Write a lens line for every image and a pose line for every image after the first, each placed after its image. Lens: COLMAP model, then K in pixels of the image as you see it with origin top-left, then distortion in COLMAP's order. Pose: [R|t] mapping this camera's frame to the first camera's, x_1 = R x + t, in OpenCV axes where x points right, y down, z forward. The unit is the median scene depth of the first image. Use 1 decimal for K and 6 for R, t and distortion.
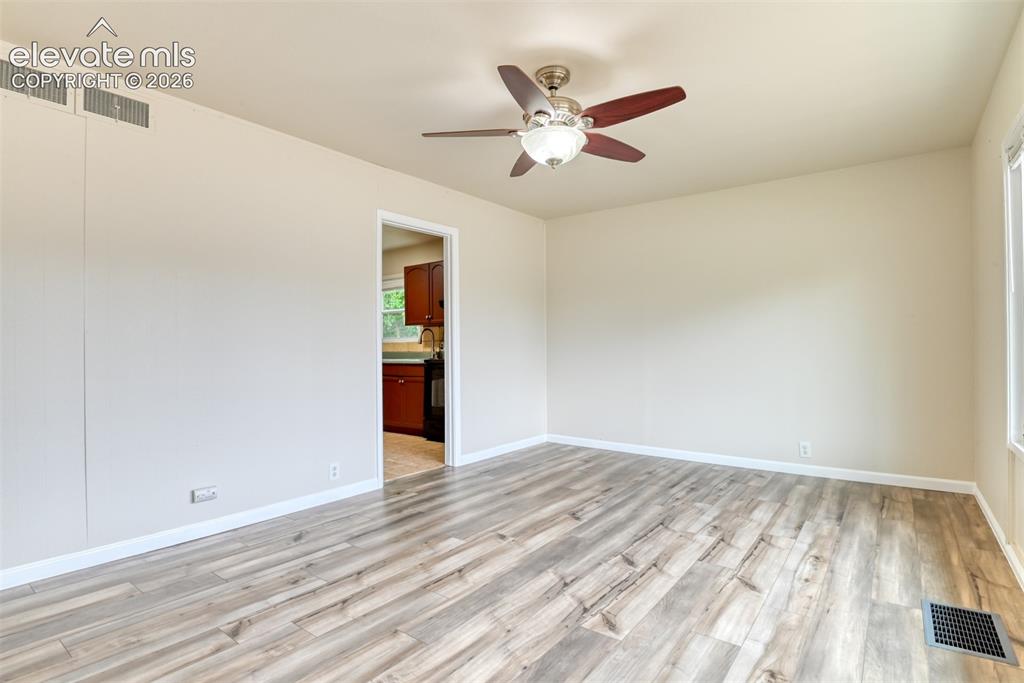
lens RADIAL K [[512.1, 0, 503.0], [0, 512.1, 345.2], [0, 0, 1]] dist [-0.018411, -0.003248]
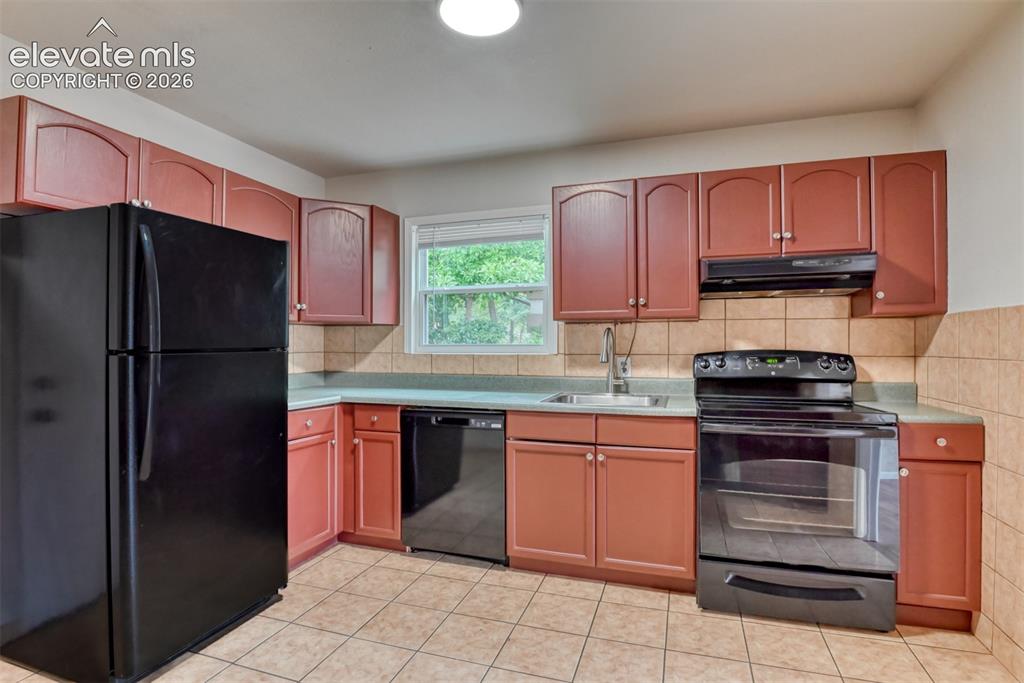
lens RADIAL K [[499.7, 0, 516.0], [0, 499.7, 343.8], [0, 0, 1]] dist [-0.026874, -0.002125]
pose [[0.945928, 0.011451, 0.324175, -0.932818], [-0.010919, 0.999934, -0.003459, -0.043202], [-0.324193, -0.000268, 0.945991, 1.503915]]
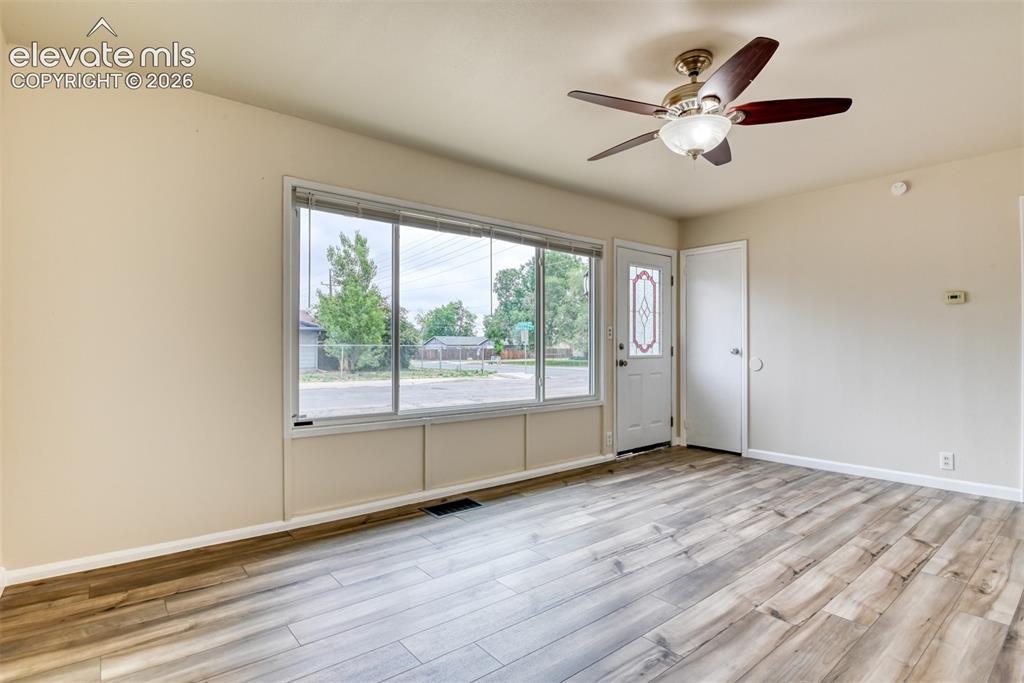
lens RADIAL K [[512.1, 0, 503.0], [0, 512.1, 345.2], [0, 0, 1]] dist [-0.018411, -0.003248]
pose [[-0.971779, 0.009737, 0.235692, 0.215615], [0.007340, 0.999912, -0.011044, 0.000726], [-0.235779, -0.009002, -0.971765, 1.923654]]
